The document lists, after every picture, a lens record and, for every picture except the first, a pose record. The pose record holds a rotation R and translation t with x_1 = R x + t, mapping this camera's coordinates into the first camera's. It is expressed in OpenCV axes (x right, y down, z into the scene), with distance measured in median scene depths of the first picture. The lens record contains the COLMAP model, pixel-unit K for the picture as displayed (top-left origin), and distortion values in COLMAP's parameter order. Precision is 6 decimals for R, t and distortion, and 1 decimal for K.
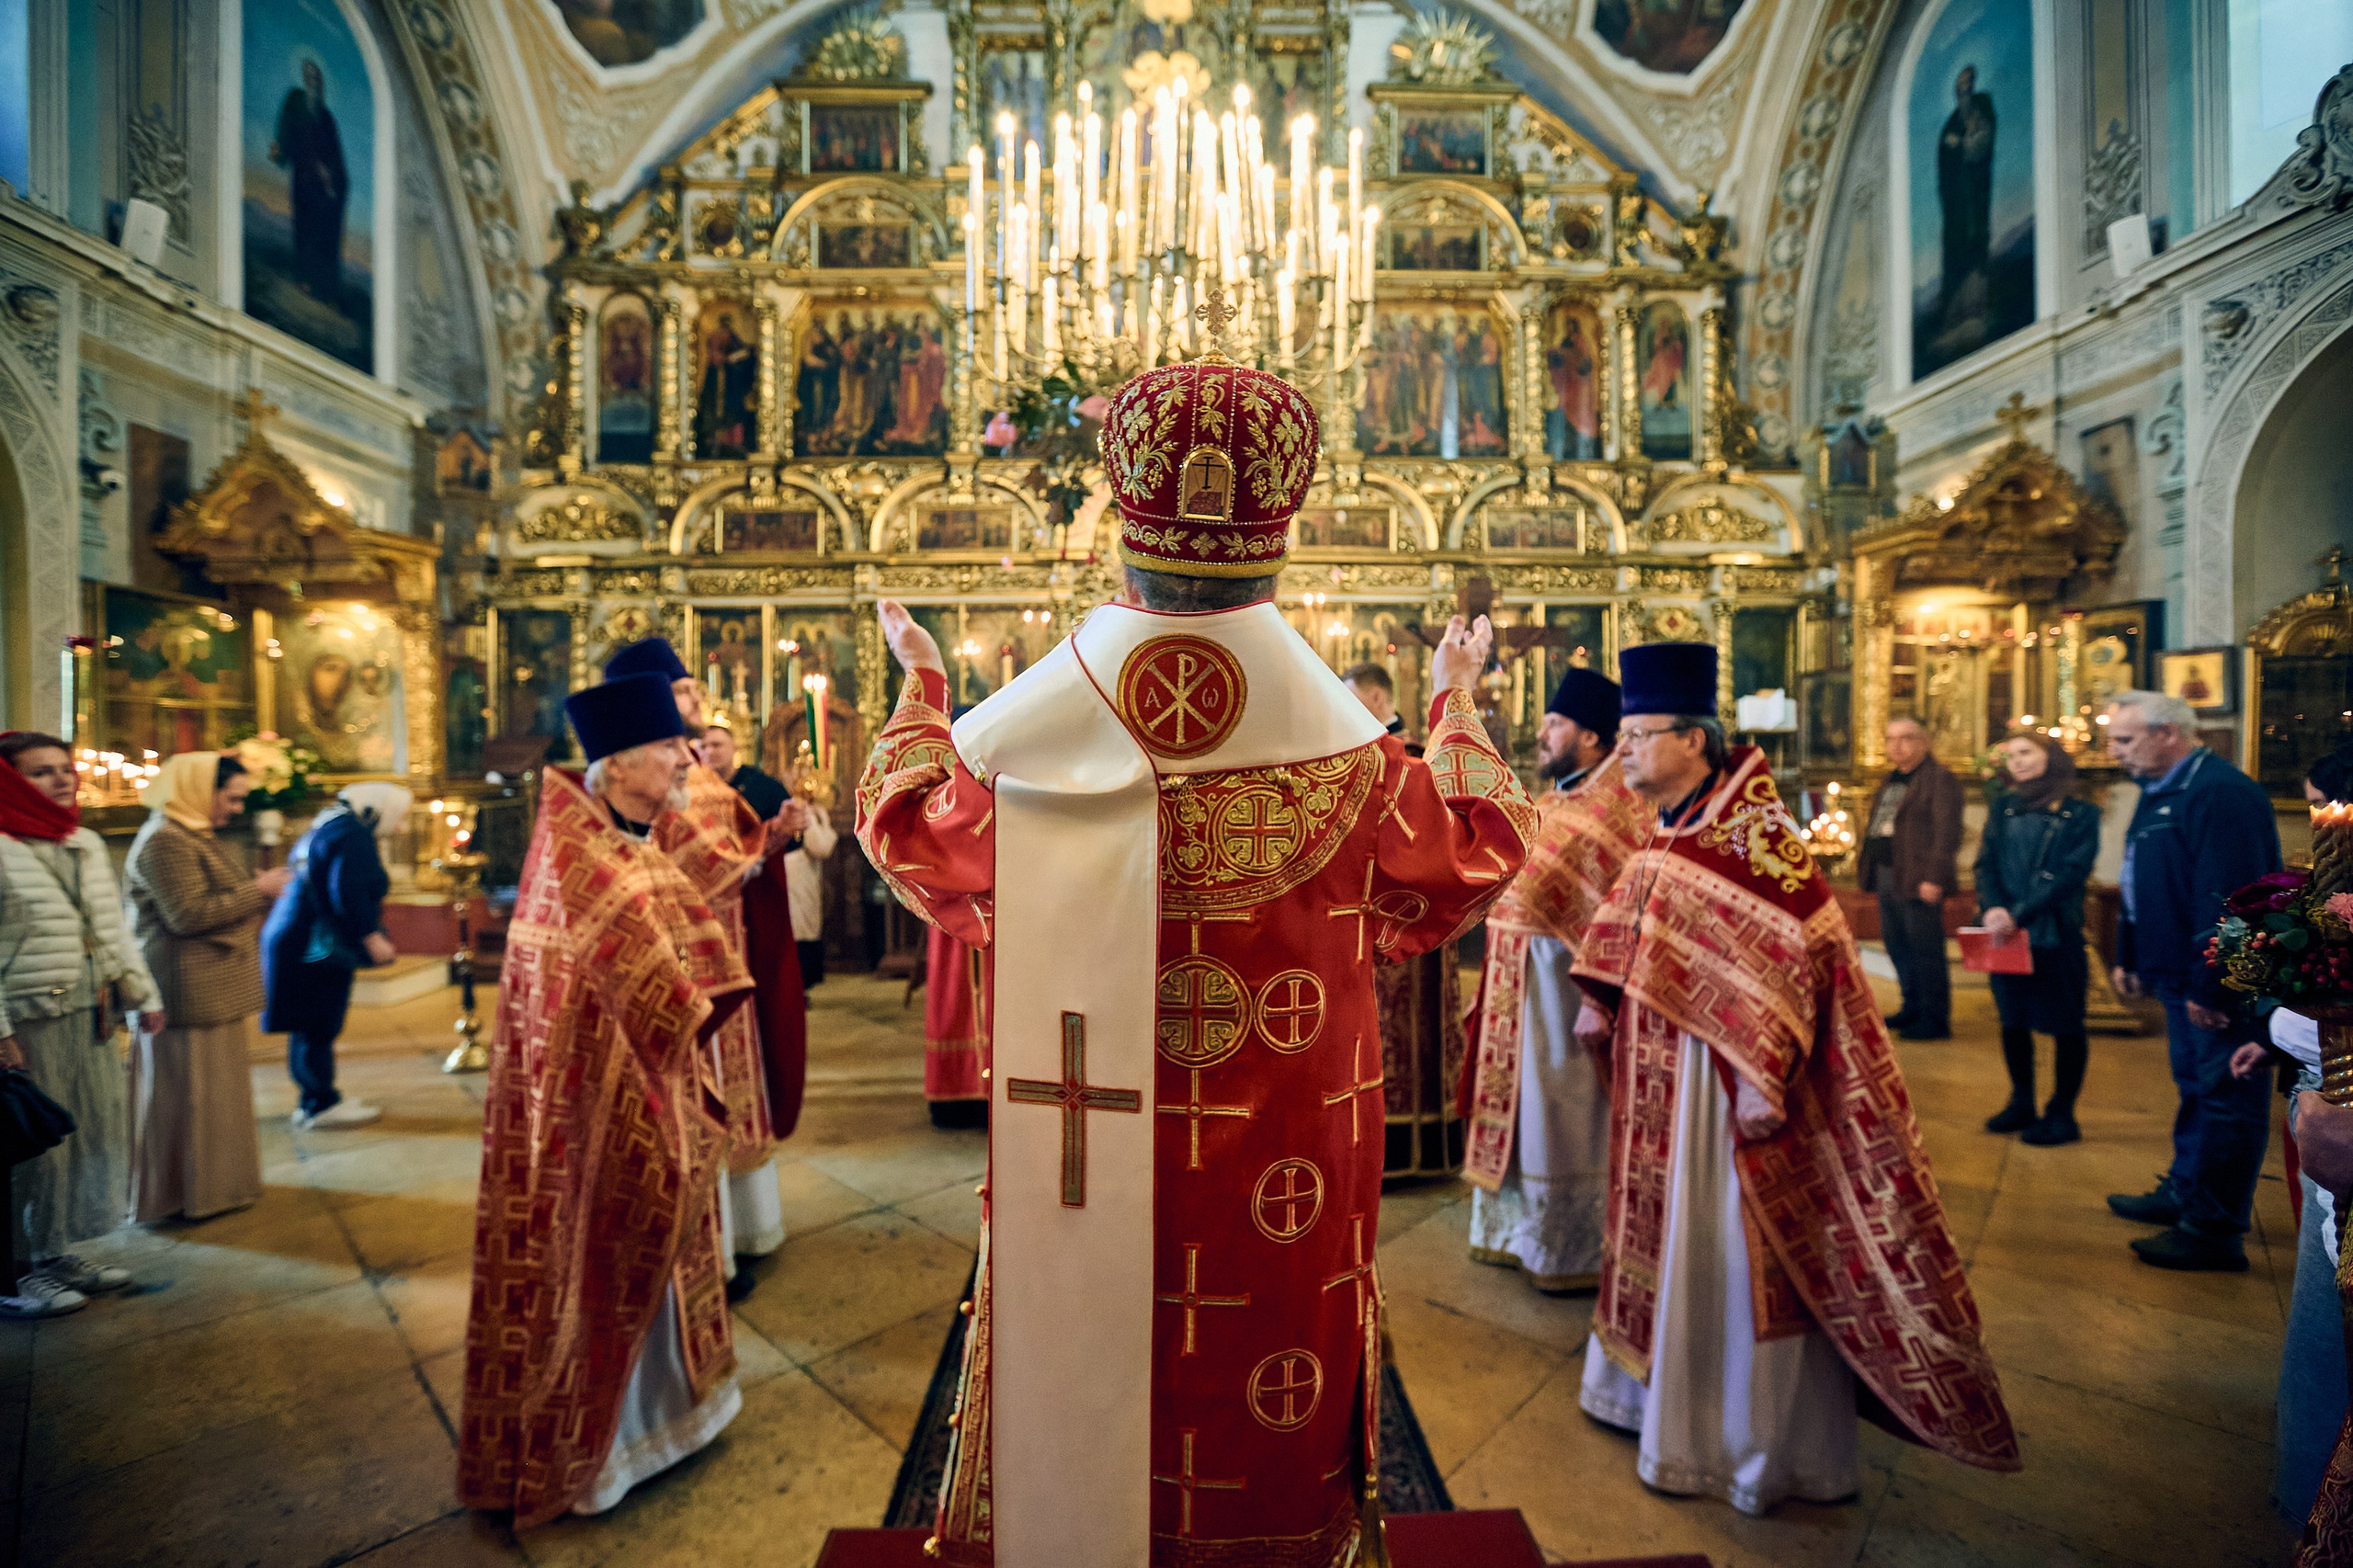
lens RADIAL K [[1065.7, 0, 1174.3], [0, 1065.7, 783.1], [0, 0, 1]] dist [-0.041006, 0.011358]
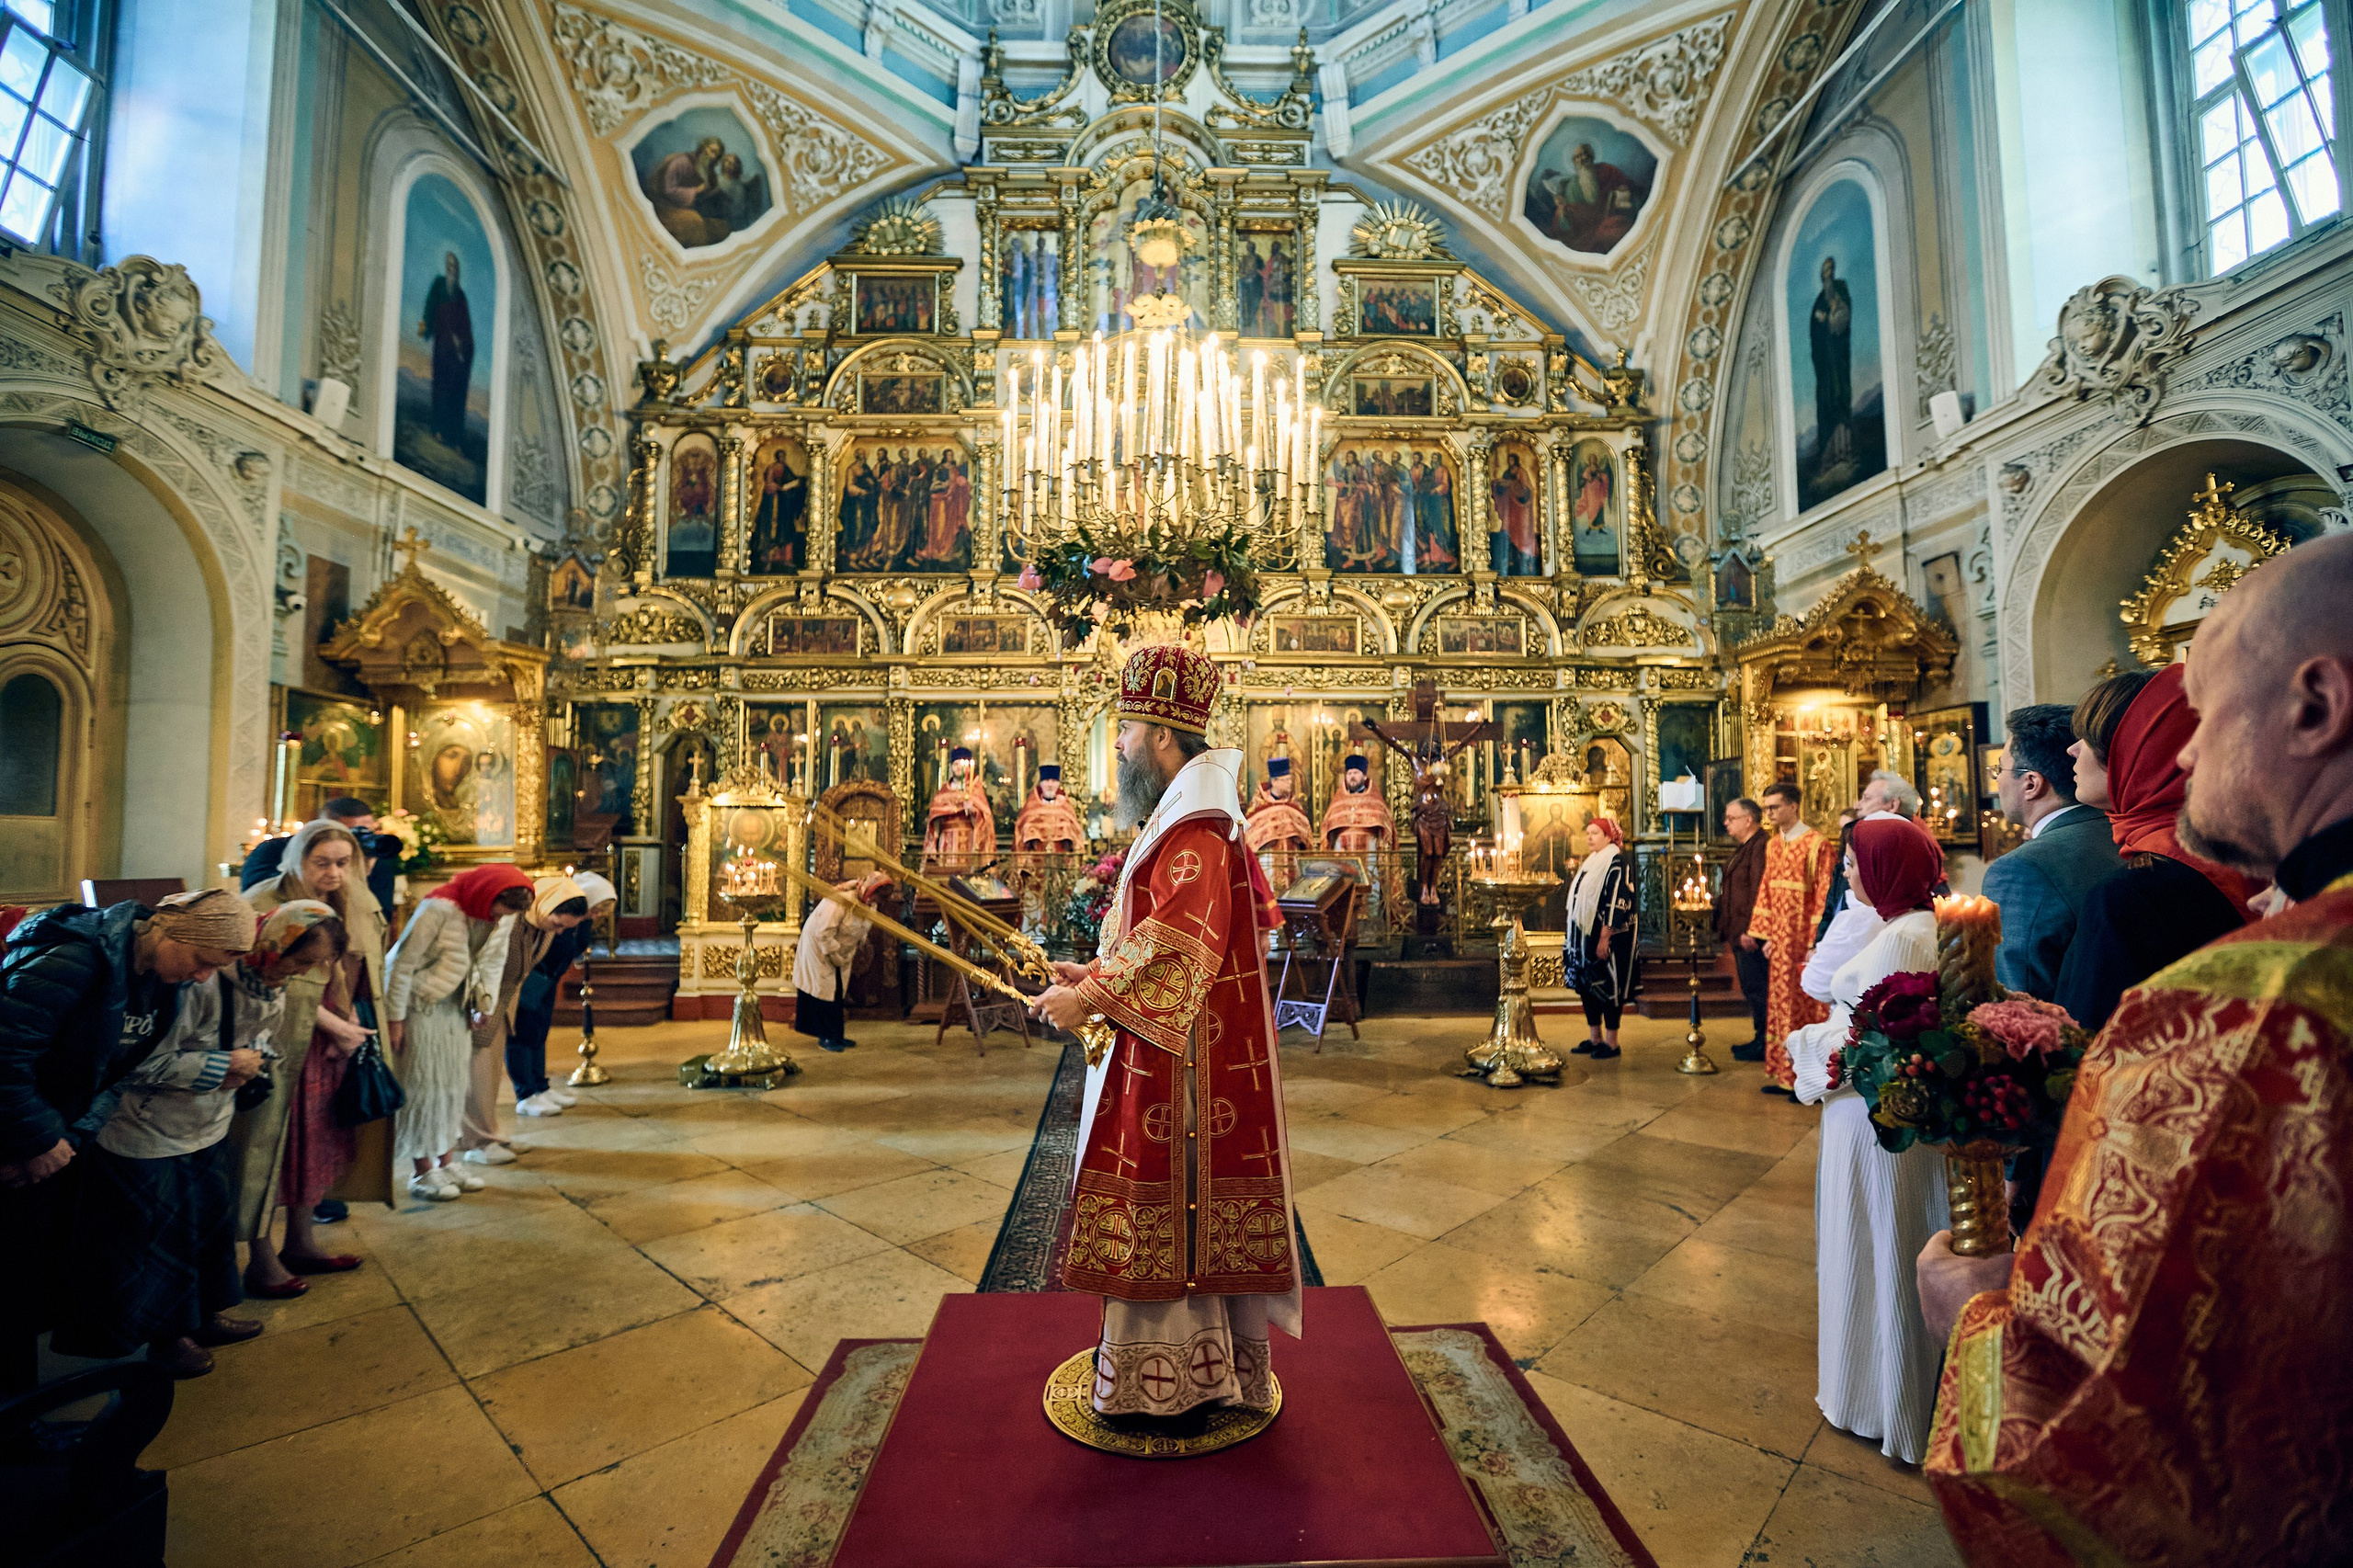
lens RADIAL K [[1068.3, 0, 1173.3], [0, 1068.3, 786.1], [0, 0, 1]] dist [-0.048422, 0.018871]
pose [[0.999998, 0.001778, 0.000925, 0.005191], [-0.001705, 0.997299, -0.073427, 0.007720], [-0.001053, 0.073426, 0.997300, -0.136963]]
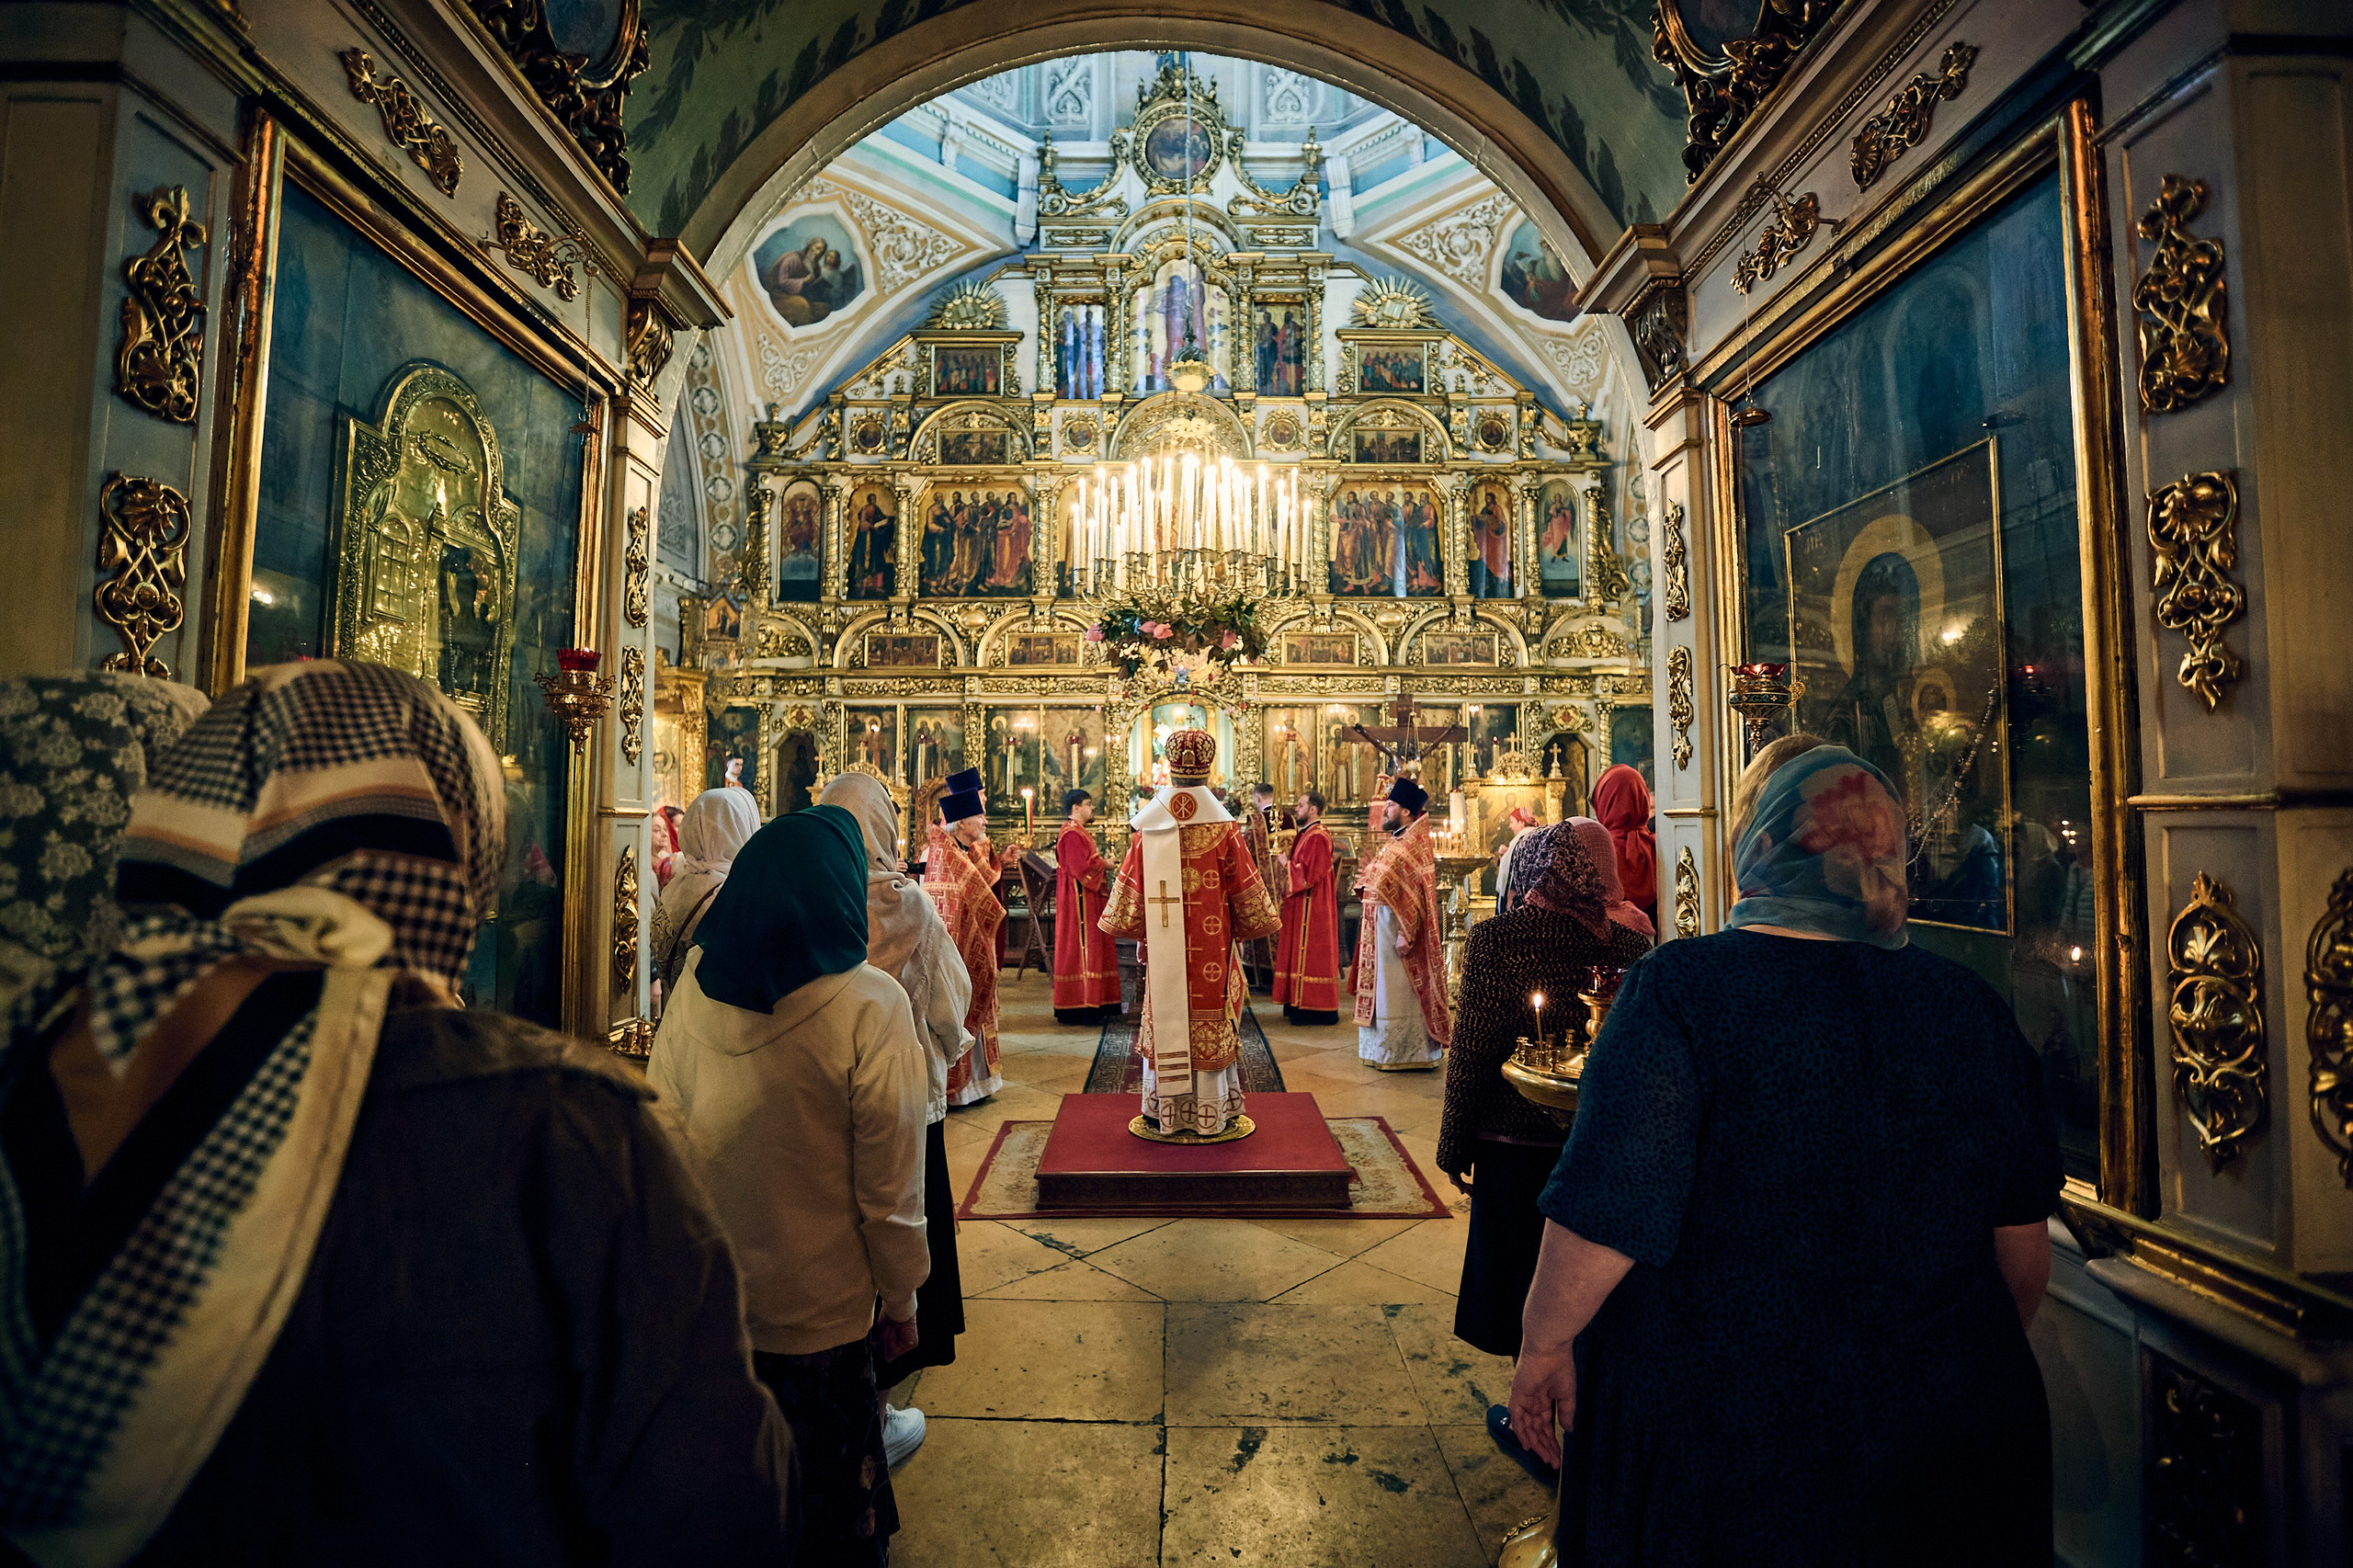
lens RADIAL K [[1070.0, 0, 1173.5], [0, 1070.0, 780.7], [0, 0, 1]] dist [-0.049056, 0.016445]
pose [[0.999661, 0.002902, -0.025878, 0.006888], [-0.004300, 0.998523, -0.054157, 0.004319], [0.025683, 0.054250, 0.998197, -0.371366]]
